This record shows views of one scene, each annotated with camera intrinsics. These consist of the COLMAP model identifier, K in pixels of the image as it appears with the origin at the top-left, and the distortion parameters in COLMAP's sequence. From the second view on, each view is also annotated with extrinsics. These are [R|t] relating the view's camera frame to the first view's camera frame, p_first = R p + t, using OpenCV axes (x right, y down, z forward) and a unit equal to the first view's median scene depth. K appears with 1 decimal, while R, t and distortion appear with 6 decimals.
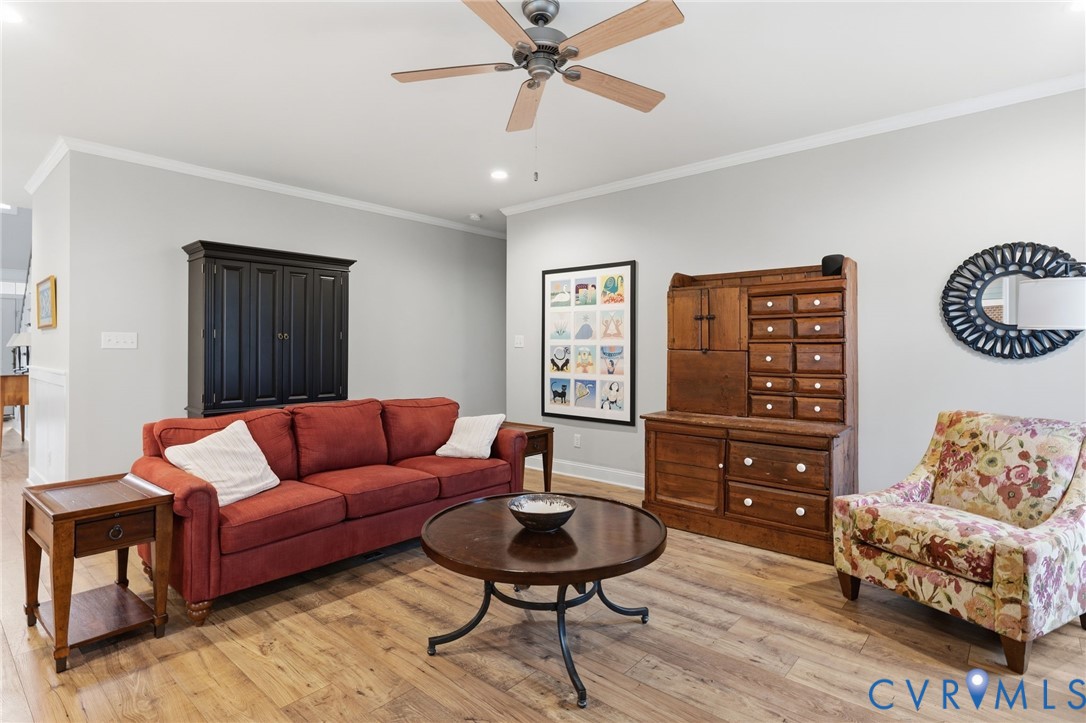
lens RADIAL K [[565.5, 0, 534.6], [0, 565.5, 336.3], [0, 0, 1]] dist [0.002249, 0.000410]
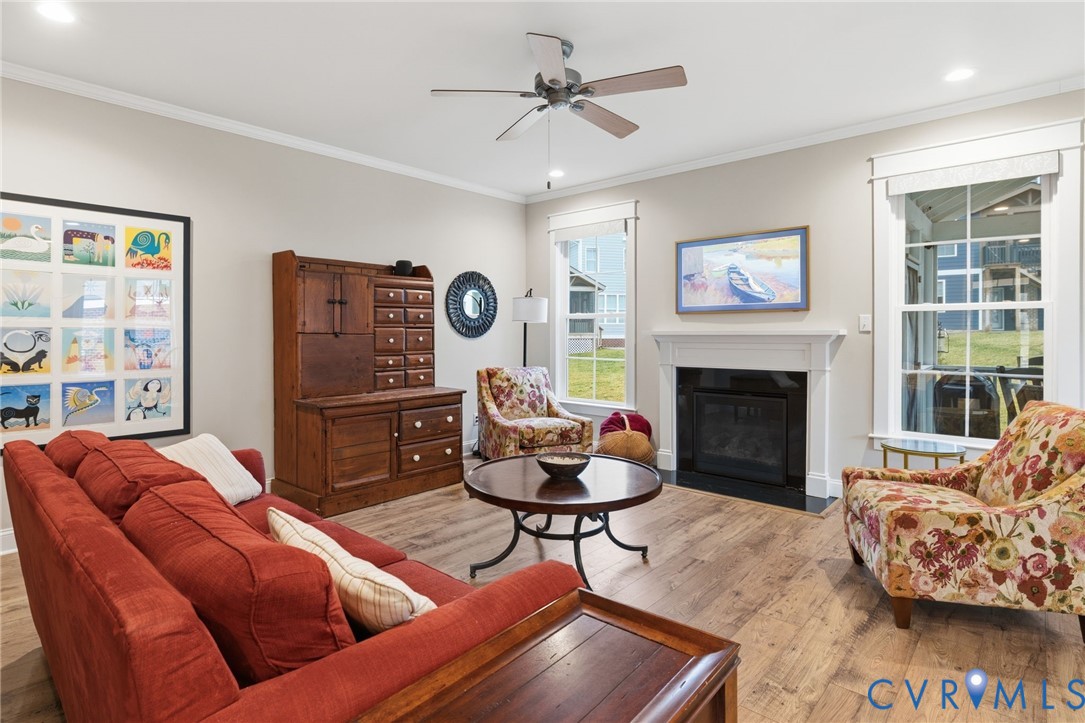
lens RADIAL K [[565.0, 0, 534.1], [0, 565.0, 336.4], [0, 0, 1]] dist [0.002249, 0.000410]
pose [[-0.000924, -0.004223, 0.999991, -0.589986], [-0.015385, 0.999873, 0.004208, 0.016216], [-0.999881, -0.015381, -0.000988, 0.532611]]
